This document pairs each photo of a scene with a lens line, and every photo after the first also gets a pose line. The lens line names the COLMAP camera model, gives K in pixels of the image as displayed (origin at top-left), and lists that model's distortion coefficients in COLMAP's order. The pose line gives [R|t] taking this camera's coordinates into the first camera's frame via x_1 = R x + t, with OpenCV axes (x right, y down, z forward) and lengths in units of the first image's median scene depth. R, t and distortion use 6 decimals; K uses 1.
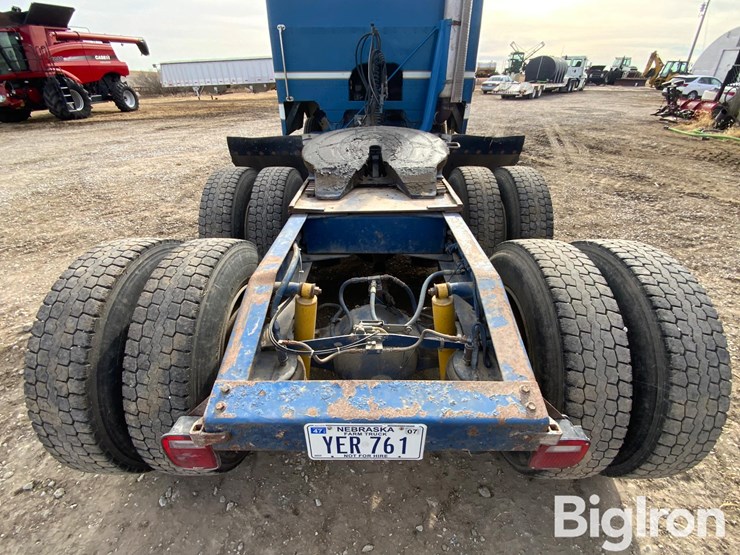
lens RADIAL K [[322.9, 0, 371.4], [0, 322.9, 277.0], [0, 0, 1]] dist [0.031000, -0.023184]
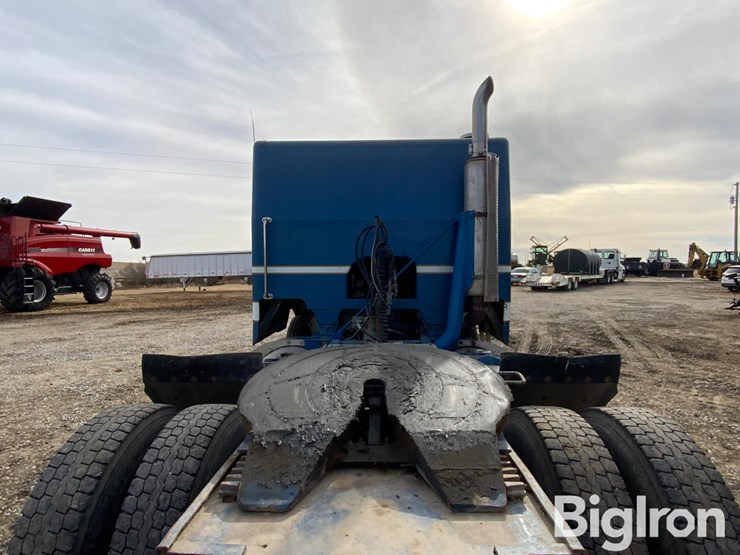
lens RADIAL K [[414.6, 0, 370.0], [0, 414.6, 277.5], [0, 0, 1]] dist [0.048569, -0.045744]
pose [[0.999638, 0.000758, -0.026908, 0.003123], [-0.014221, 0.863585, -0.504003, -0.026762], [0.022855, 0.504203, 0.863283, 0.039769]]
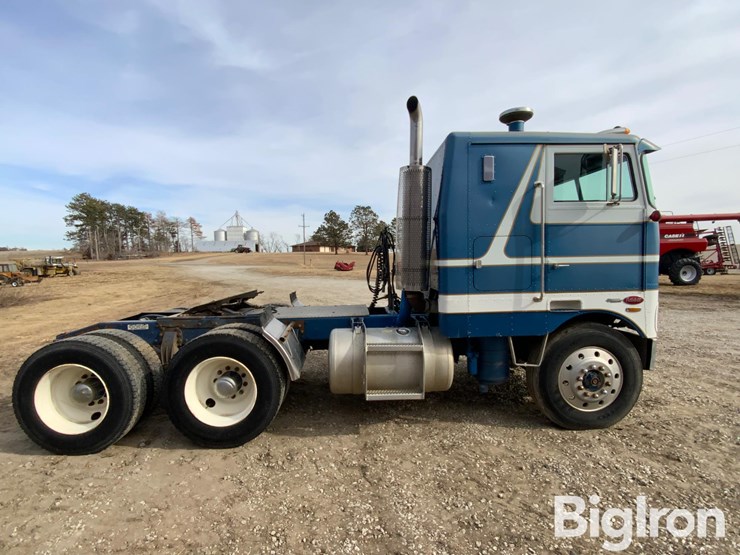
lens RADIAL K [[374.9, 0, 372.6], [0, 374.9, 278.2], [0, 0, 1]] dist [0.004930, -0.010097]
pose [[0.055923, 0.051947, -0.997083, 0.311960], [-0.503826, 0.863643, 0.016737, -0.134095], [0.861993, 0.501420, 0.074469, 0.208291]]
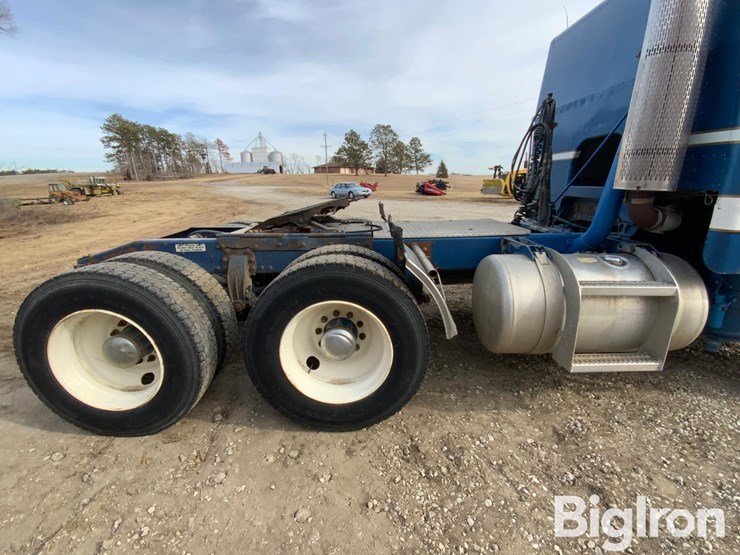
lens RADIAL K [[339.2, 0, 371.8], [0, 339.2, 278.2], [0, 0, 1]] dist [-0.001194, -0.005415]
pose [[0.009719, 0.276767, -0.960888, 0.197863], [-0.505519, 0.830455, 0.234085, -0.084823], [0.862761, 0.483472, 0.147983, 0.158822]]
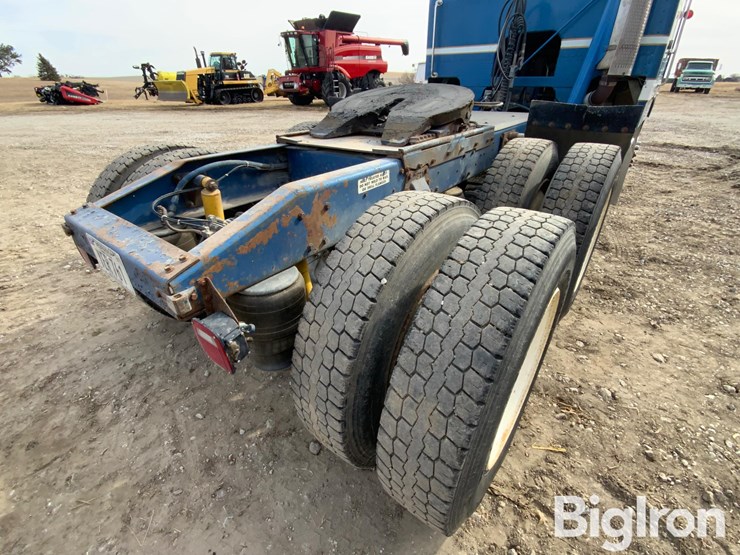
lens RADIAL K [[339.2, 0, 371.8], [0, 339.2, 278.2], [0, 0, 1]] dist [-0.001194, -0.005415]
pose [[0.797820, 0.301421, -0.522139, 0.087395], [-0.310056, 0.947878, 0.073432, 0.007611], [0.517058, 0.103306, 0.849693, 0.021400]]
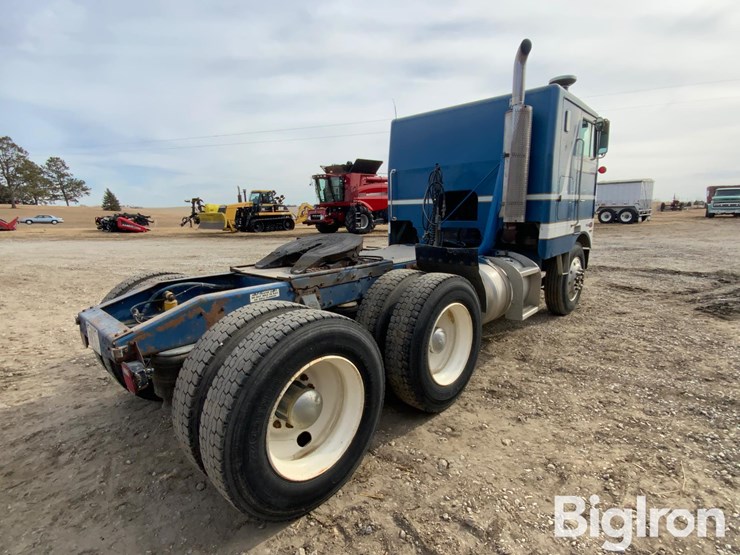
lens RADIAL K [[374.9, 0, 372.6], [0, 374.9, 278.2], [0, 0, 1]] dist [0.004930, -0.010097]
pose [[0.739576, 0.113285, -0.663471, 0.176596], [-0.339350, 0.914038, -0.222208, 0.002386], [0.581265, 0.389488, 0.714444, 0.004688]]
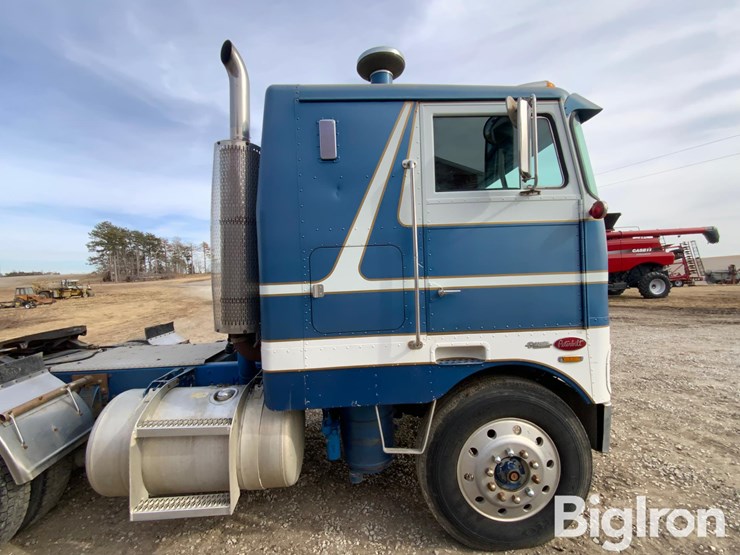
lens RADIAL K [[339.2, 0, 371.8], [0, 339.2, 278.2], [0, 0, 1]] dist [-0.001194, -0.005415]
pose [[0.054731, 0.004147, -0.998493, 0.214780], [-0.489108, 0.871915, -0.023188, -0.182810], [0.870504, 0.489640, 0.049749, 0.287752]]
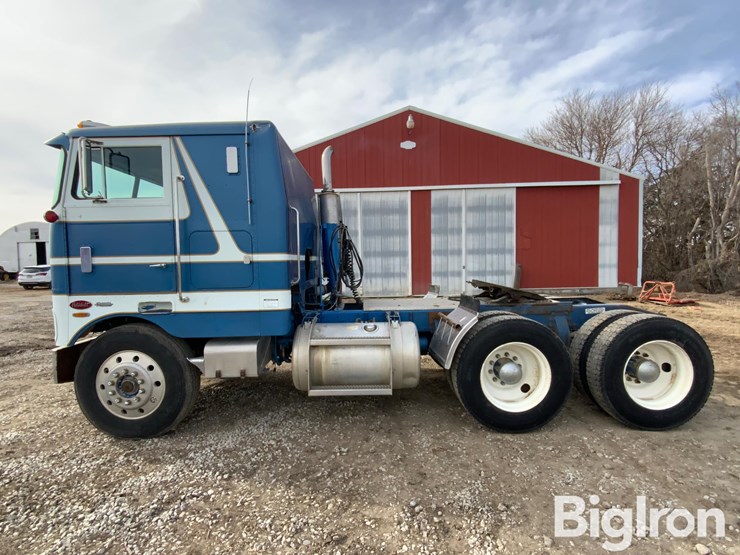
lens RADIAL K [[374.9, 0, 372.6], [0, 374.9, 278.2], [0, 0, 1]] dist [0.004930, -0.010097]
pose [[-0.014504, 0.066976, -0.997649, 0.306580], [-0.500359, 0.863357, 0.065234, -0.294054], [0.865697, 0.500129, 0.020990, 0.475614]]
